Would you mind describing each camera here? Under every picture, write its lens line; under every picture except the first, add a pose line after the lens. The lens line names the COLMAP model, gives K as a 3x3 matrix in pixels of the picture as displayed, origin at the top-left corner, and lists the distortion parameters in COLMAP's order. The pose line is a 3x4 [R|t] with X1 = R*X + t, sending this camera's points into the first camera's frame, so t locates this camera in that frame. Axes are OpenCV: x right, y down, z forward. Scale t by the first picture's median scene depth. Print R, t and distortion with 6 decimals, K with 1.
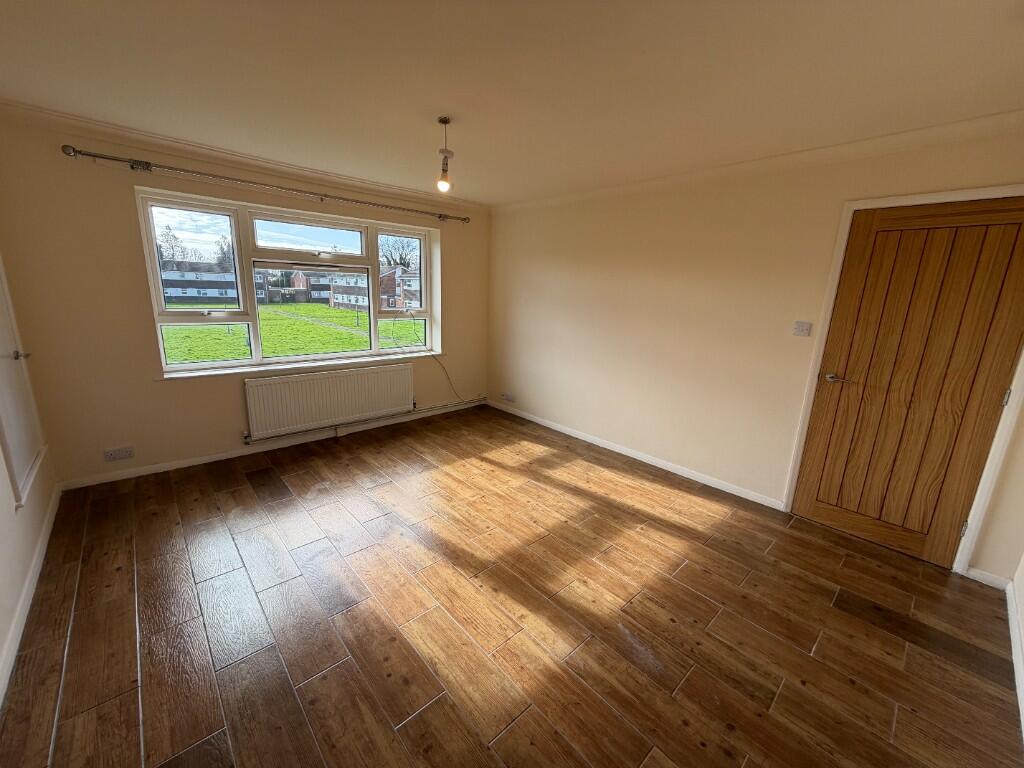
lens RADIAL K [[407.0, 0, 507.3], [0, 407.0, 378.4], [0, 0, 1]] dist [0.000604, 0.000293]
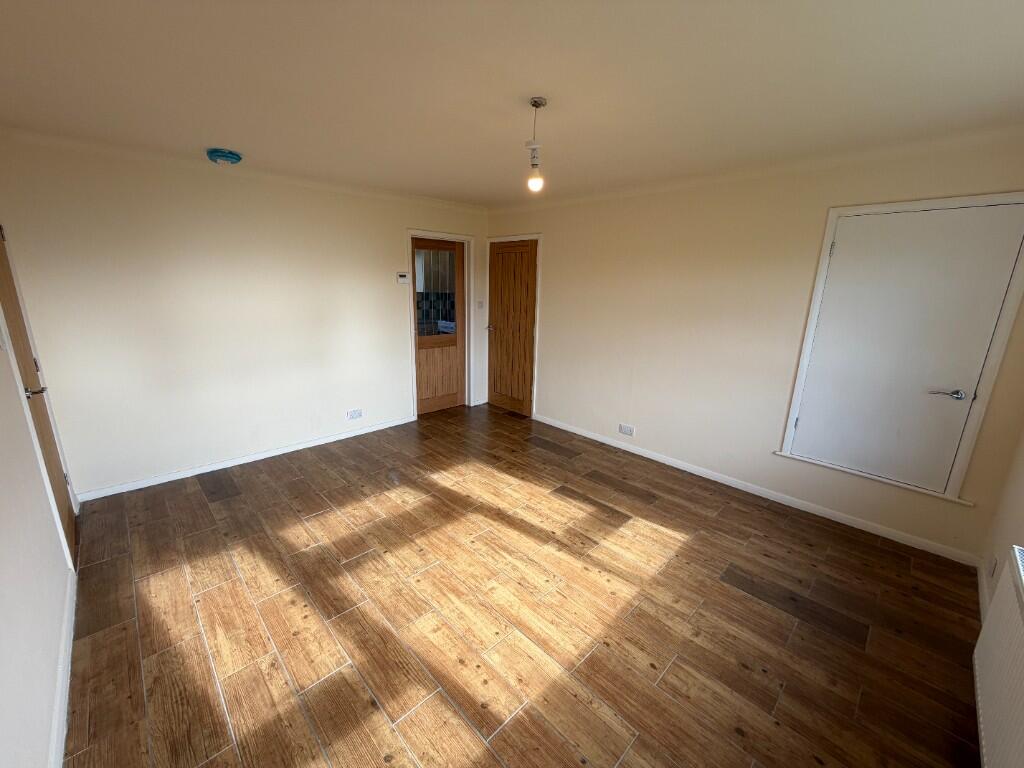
lens RADIAL K [[407.0, 0, 511.8], [0, 407.0, 386.3], [0, 0, 1]] dist [0.000604, 0.000293]
pose [[-0.997648, -0.044764, -0.051917, -0.063163], [-0.063380, 0.890897, 0.449761, -0.355557], [0.026120, 0.451994, -0.891639, 1.459221]]
